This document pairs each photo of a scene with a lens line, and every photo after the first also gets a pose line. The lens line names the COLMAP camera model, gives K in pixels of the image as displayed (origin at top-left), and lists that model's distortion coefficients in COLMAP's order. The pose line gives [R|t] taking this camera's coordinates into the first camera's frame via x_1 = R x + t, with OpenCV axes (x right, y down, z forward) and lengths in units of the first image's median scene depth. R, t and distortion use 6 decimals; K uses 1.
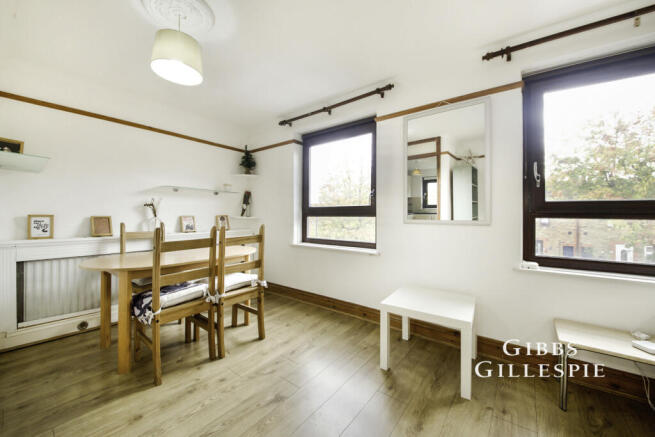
lens RADIAL K [[249.0, 0, 328.5], [0, 249.0, 212.2], [0, 0, 1]] dist [-0.001138, -0.009356]
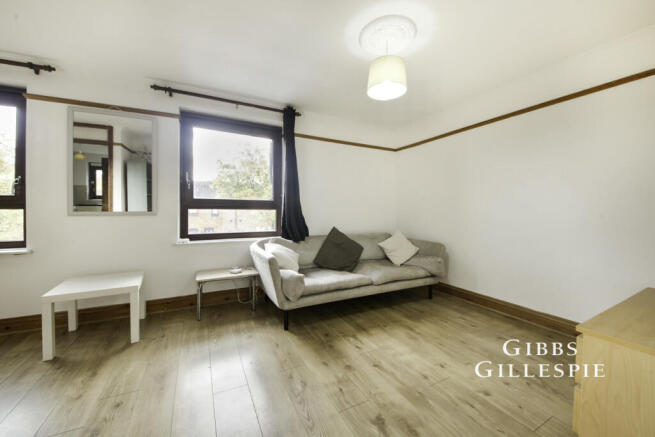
lens RADIAL K [[249.0, 0, 328.5], [0, 249.0, 212.2], [0, 0, 1]] dist [-0.001138, -0.009356]
pose [[0.421856, -0.014759, 0.906543, -0.135774], [-0.015244, 0.999611, 0.023368, -0.005194], [-0.906535, -0.023677, 0.421467, -0.327198]]
